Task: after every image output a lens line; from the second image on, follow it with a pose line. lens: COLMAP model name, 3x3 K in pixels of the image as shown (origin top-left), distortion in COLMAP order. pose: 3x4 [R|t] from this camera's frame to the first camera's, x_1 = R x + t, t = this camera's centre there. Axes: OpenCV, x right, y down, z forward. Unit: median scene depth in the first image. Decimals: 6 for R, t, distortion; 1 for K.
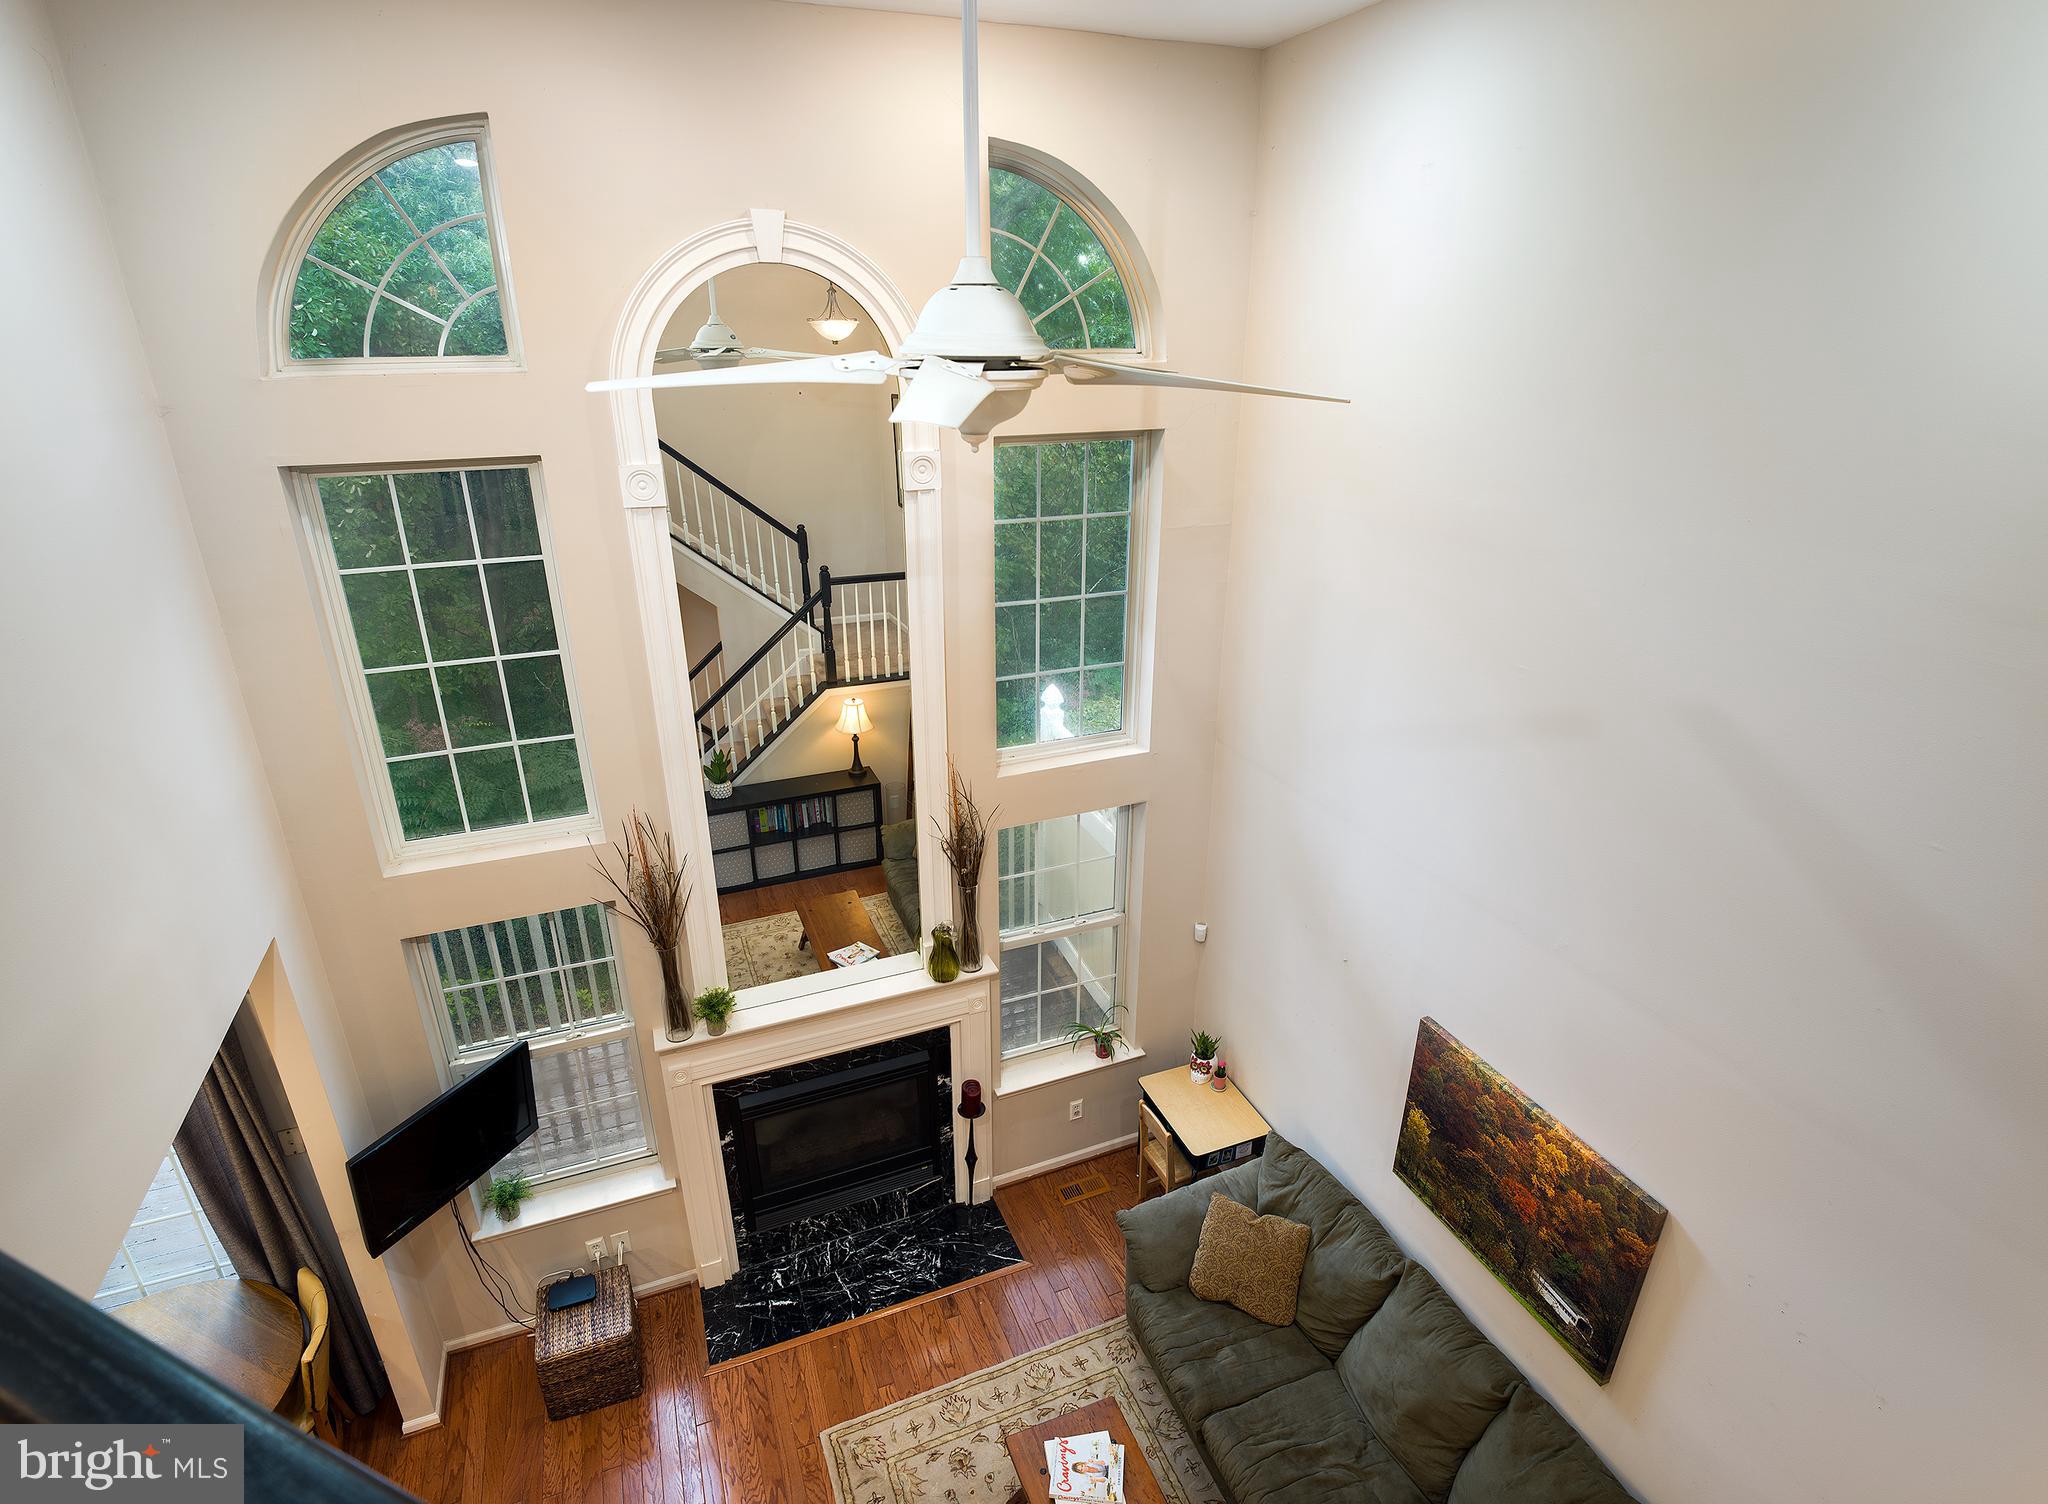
lens RADIAL K [[1057.4, 0, 1052.9], [0, 1057.4, 746.3], [0, 0, 1]] dist [-0.001391, -0.010564]
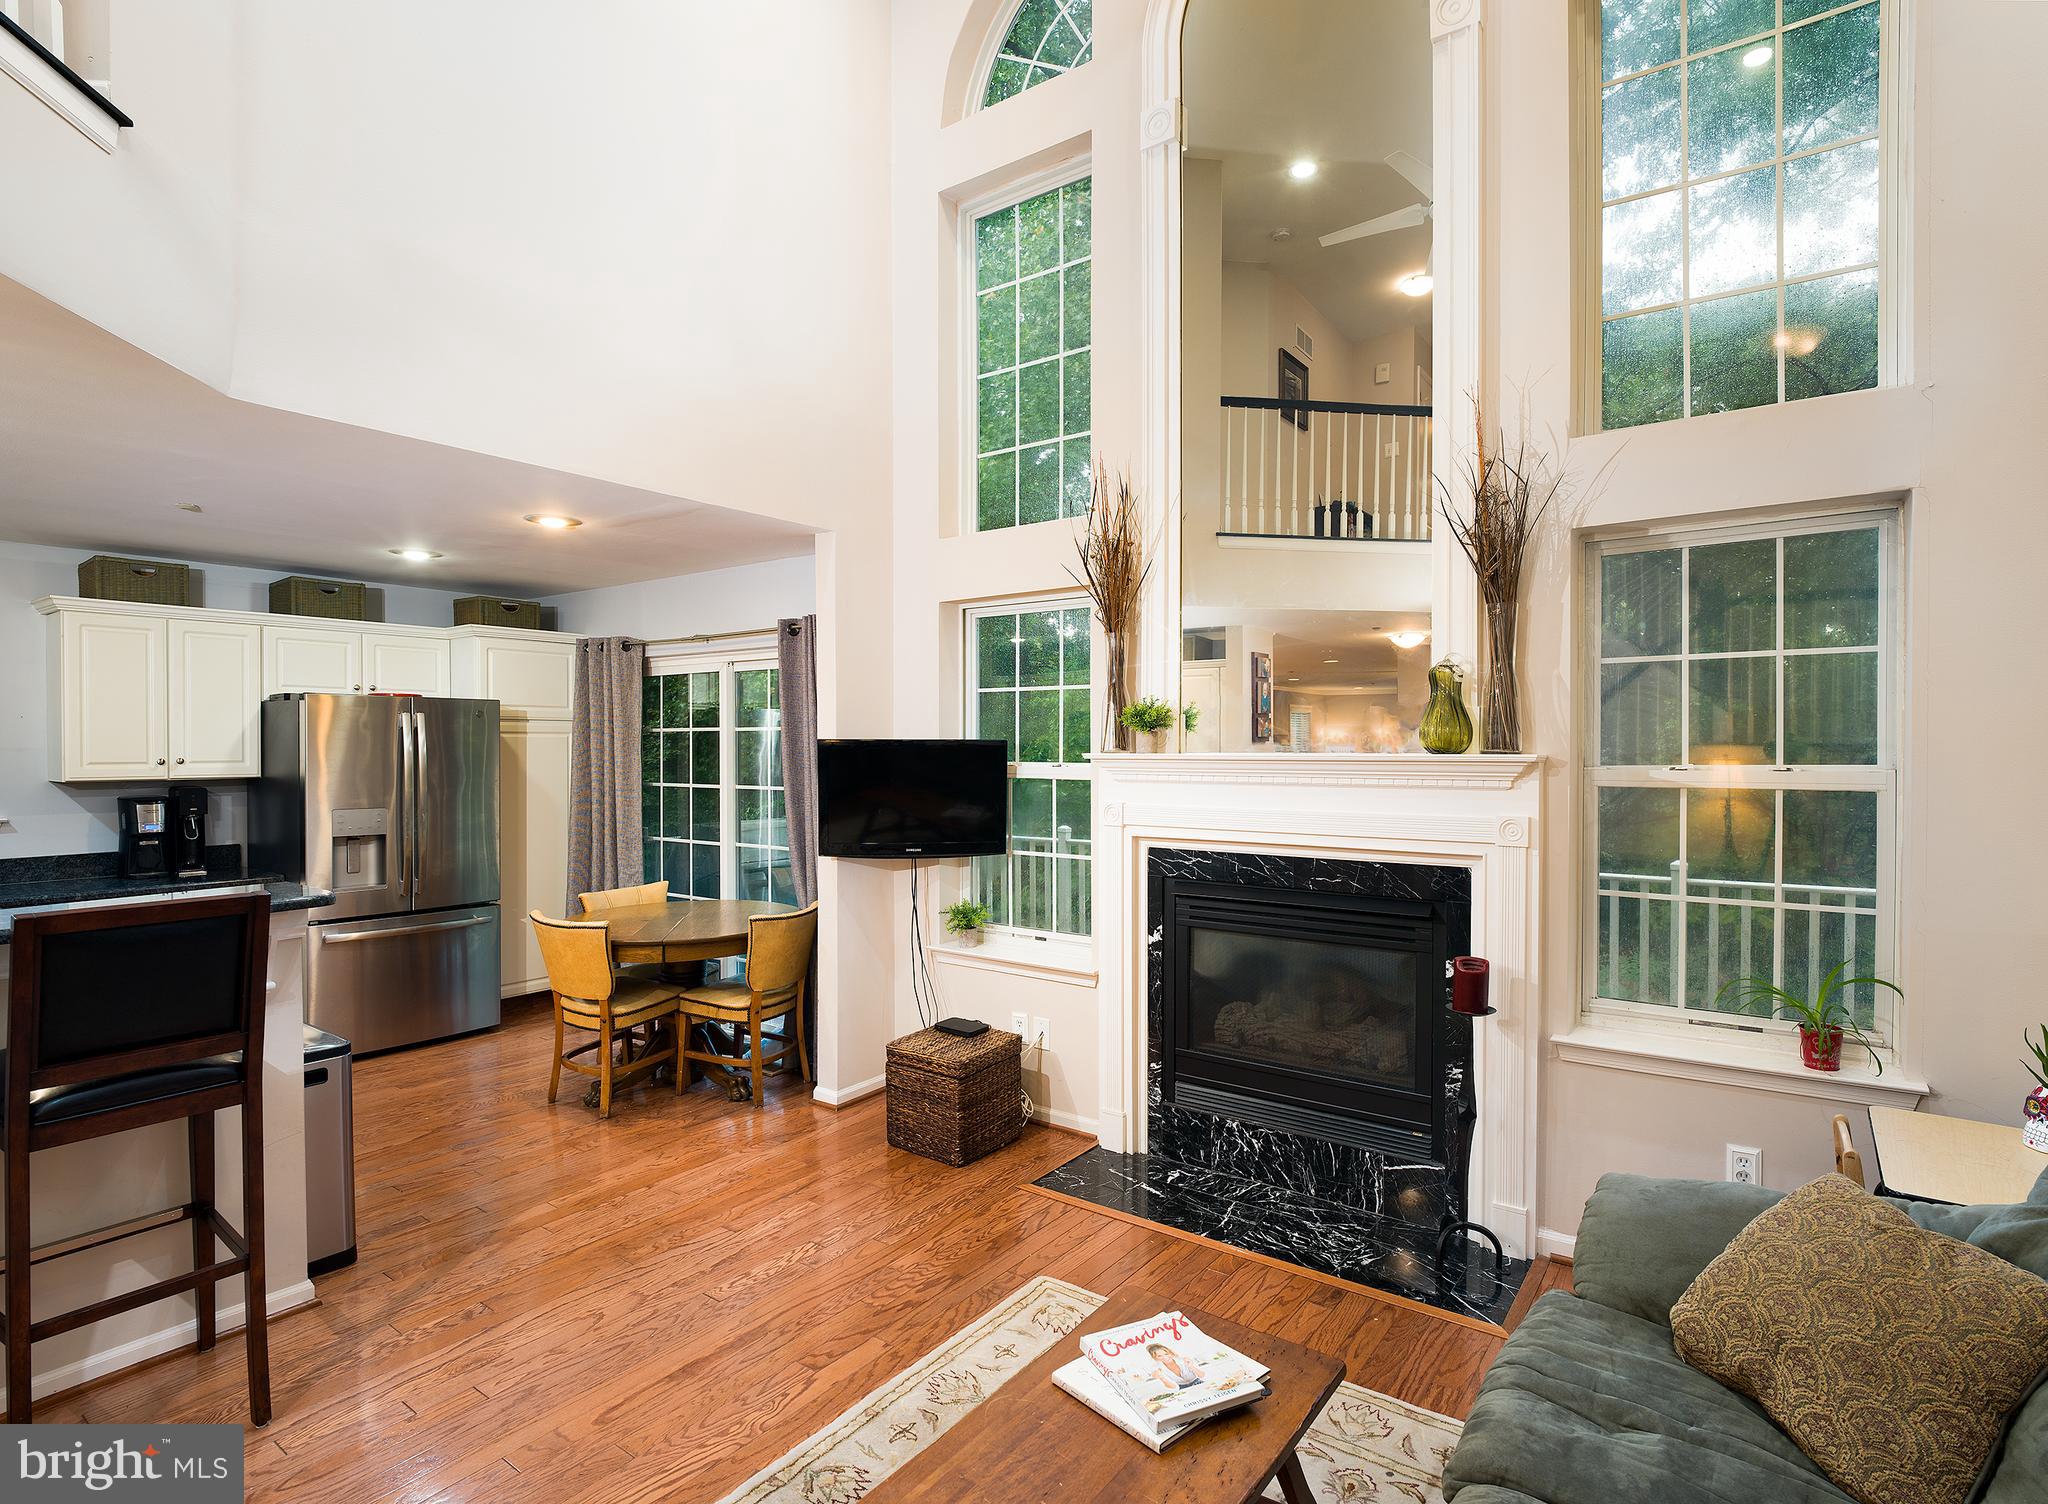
lens RADIAL K [[1057.4, 0, 1018.7], [0, 1057.4, 764.7], [0, 0, 1]] dist [-0.001391, -0.010564]
pose [[0.504441, -0.006740, -0.863420, 0.319808], [-0.323393, 0.925709, -0.196164, 0.431466], [0.800598, 0.378177, 0.464785, 0.487982]]
